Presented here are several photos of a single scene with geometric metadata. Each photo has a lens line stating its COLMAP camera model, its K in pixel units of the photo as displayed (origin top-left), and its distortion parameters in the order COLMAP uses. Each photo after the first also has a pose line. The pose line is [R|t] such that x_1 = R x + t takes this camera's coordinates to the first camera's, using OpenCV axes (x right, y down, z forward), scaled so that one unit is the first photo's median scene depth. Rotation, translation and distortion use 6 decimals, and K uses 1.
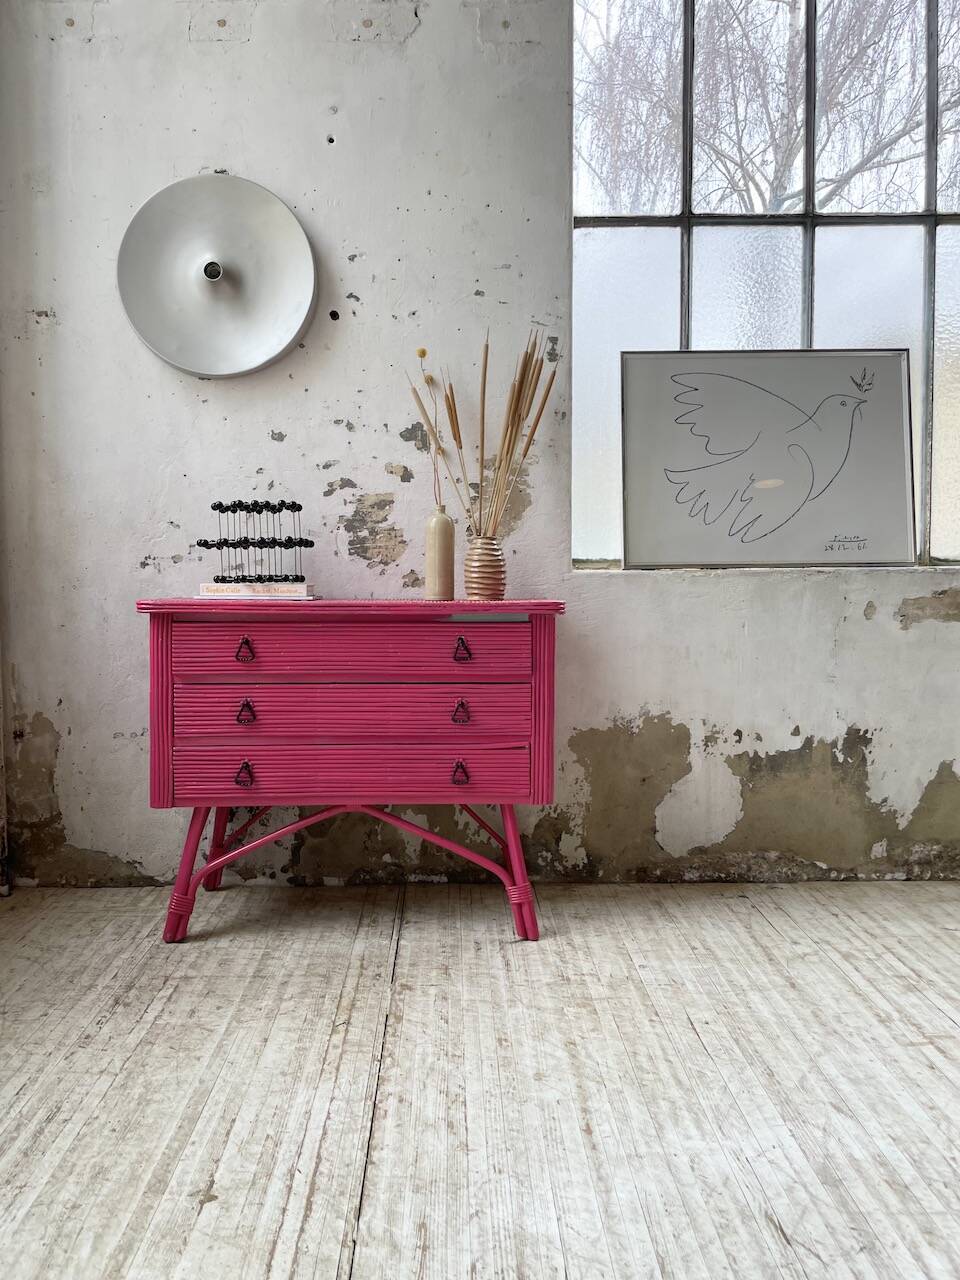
lens RADIAL K [[999.4, 0, 469.6], [0, 999.4, 625.7], [0, 0, 1]] dist [0.086634, -0.123467]
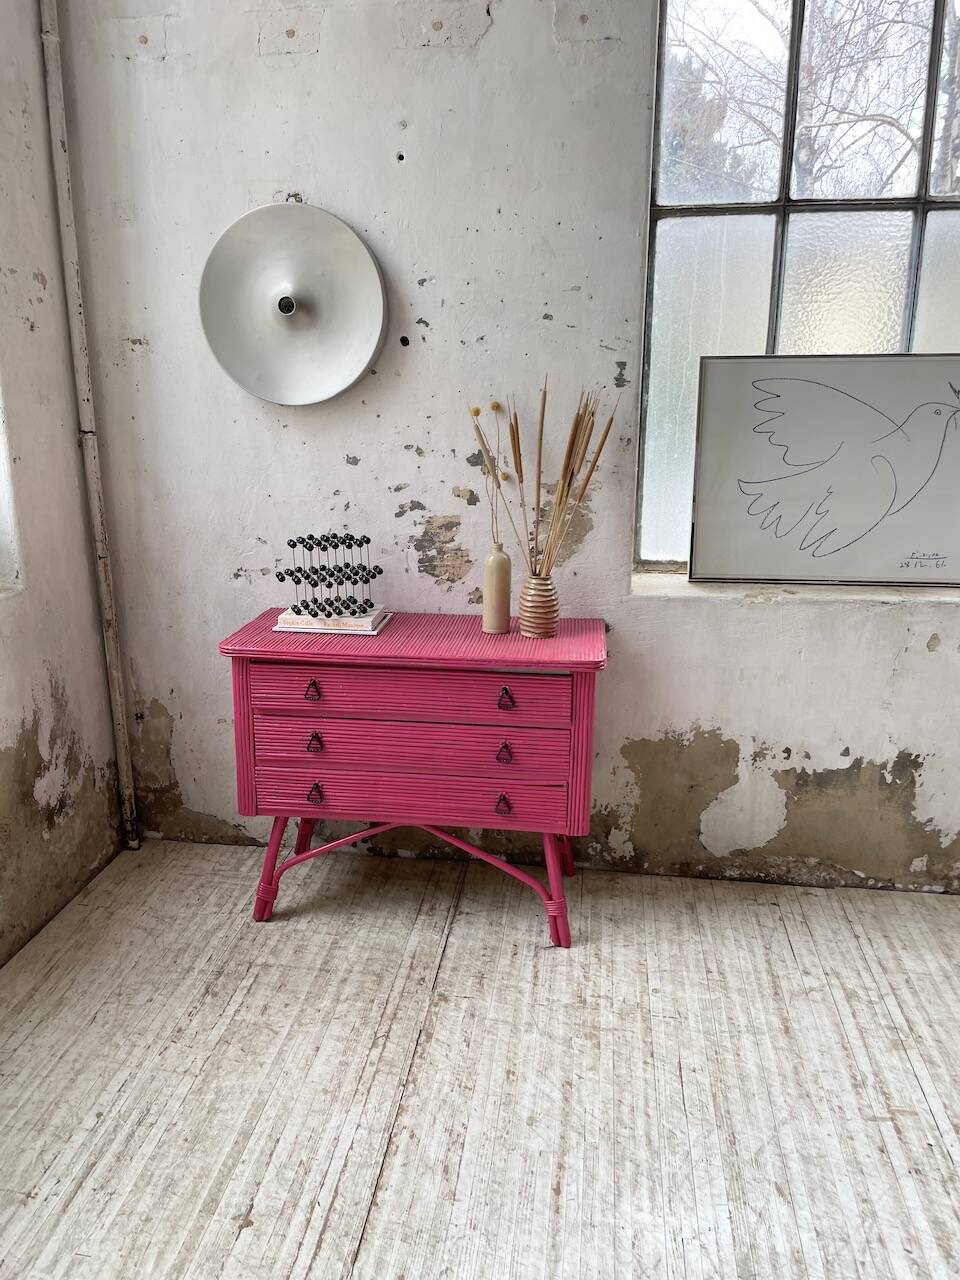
lens RADIAL K [[976.8, 0, 468.9], [0, 976.8, 633.3], [0, 0, 1]] dist [0.083563, -0.118618]
pose [[0.987640, 0.043867, -0.150478, 0.102192], [-0.012033, 0.978425, 0.206249, -0.247438], [0.156279, -0.201889, 0.966860, -0.012880]]
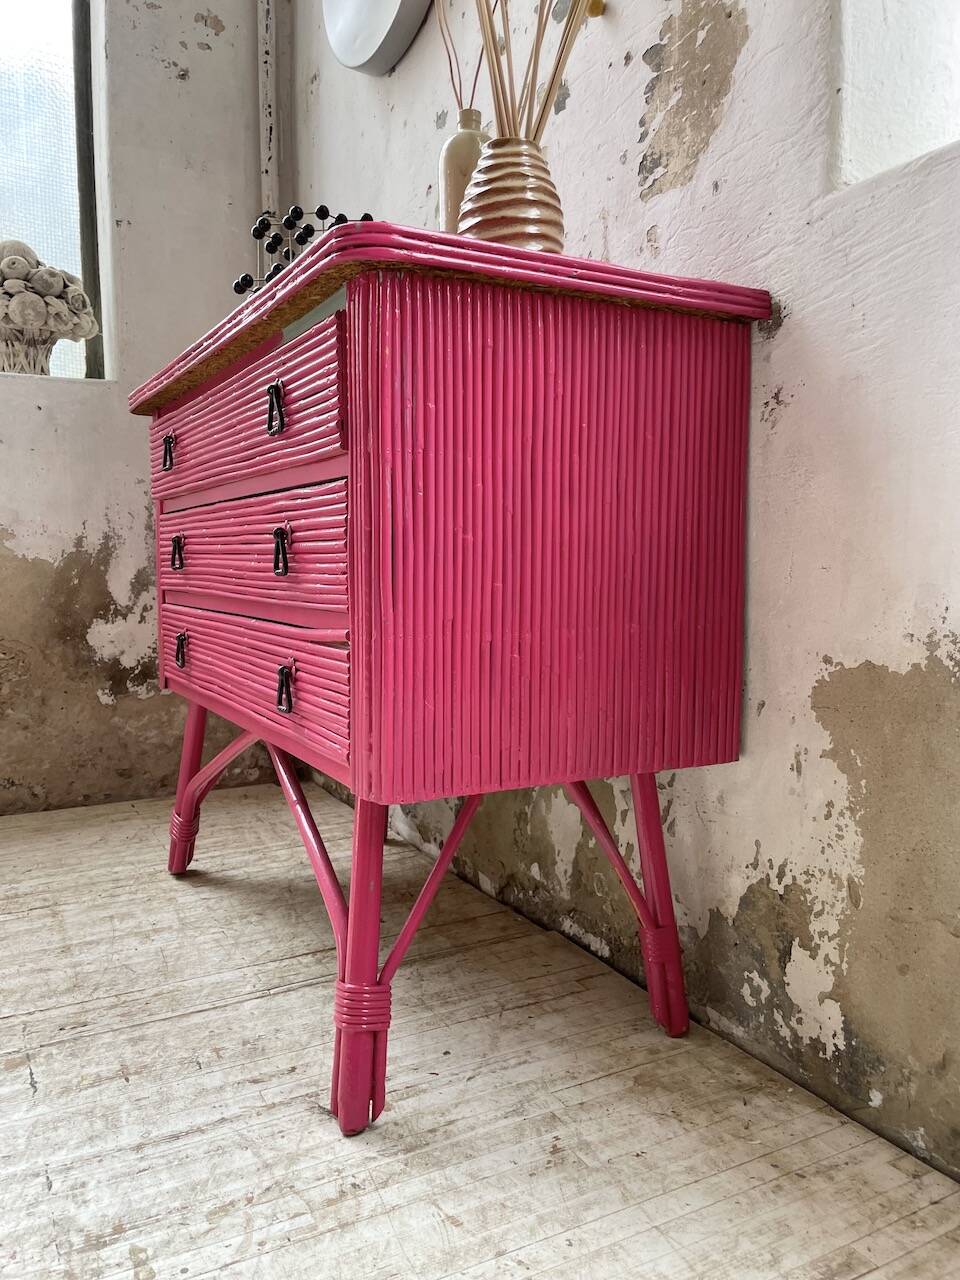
lens RADIAL K [[974.2, 0, 467.6], [0, 974.2, 647.8], [0, 0, 1]] dist [0.079667, -0.116361]
pose [[0.447372, 0.077089, -0.891019, 0.397022], [-0.037925, 0.997017, 0.067218, 0.091470], [0.893544, 0.003720, 0.448961, 0.831003]]
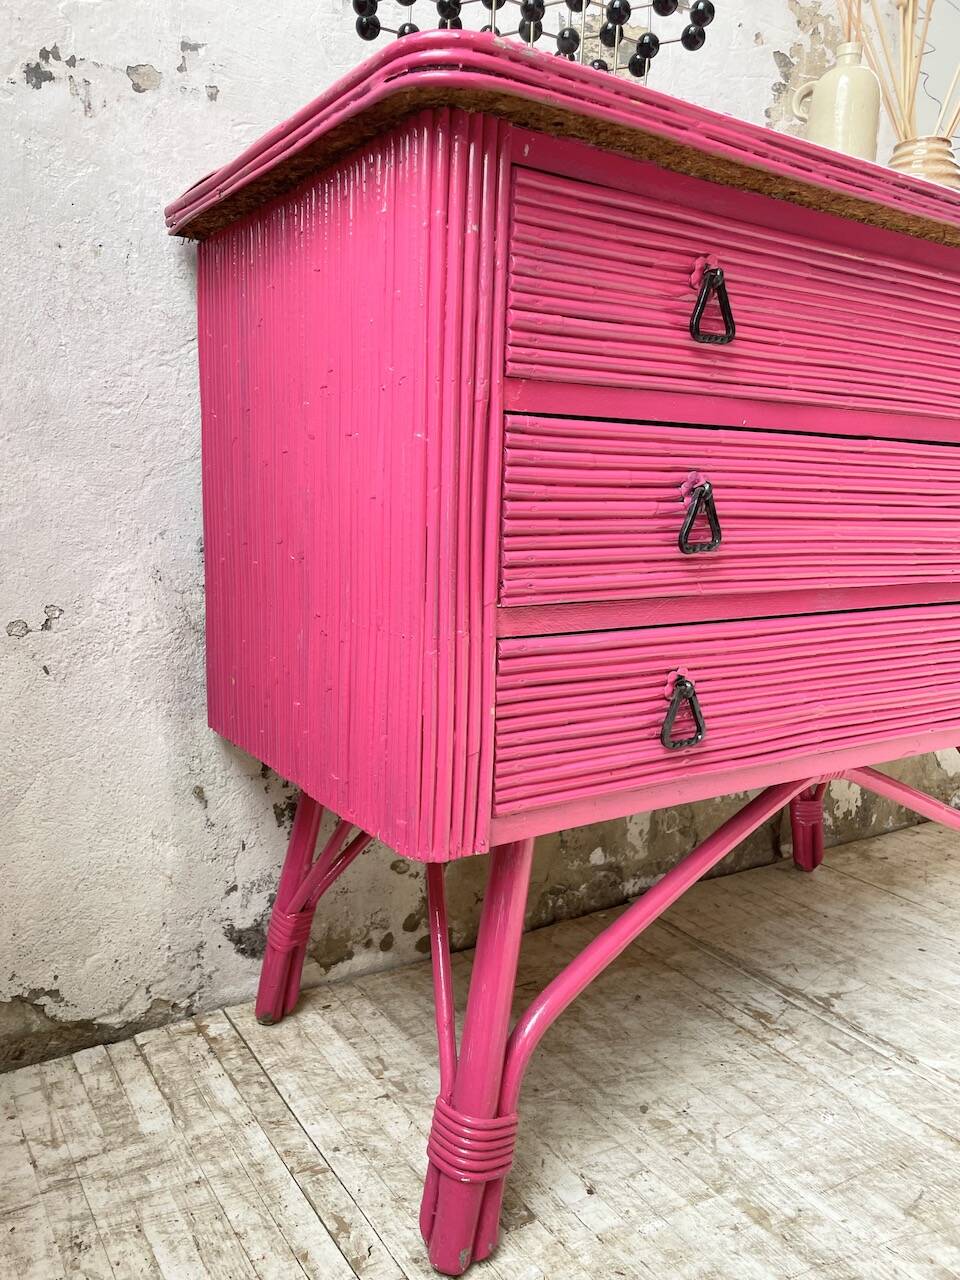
lens RADIAL K [[979.1, 0, 469.2], [0, 979.1, 648.3], [0, 0, 1]] dist [0.075168, -0.108207]
pose [[0.853450, -0.064855, 0.517124, -0.418430], [-0.000759, 0.992071, 0.125673, 0.083154], [-0.521175, -0.107648, 0.846634, 0.728133]]
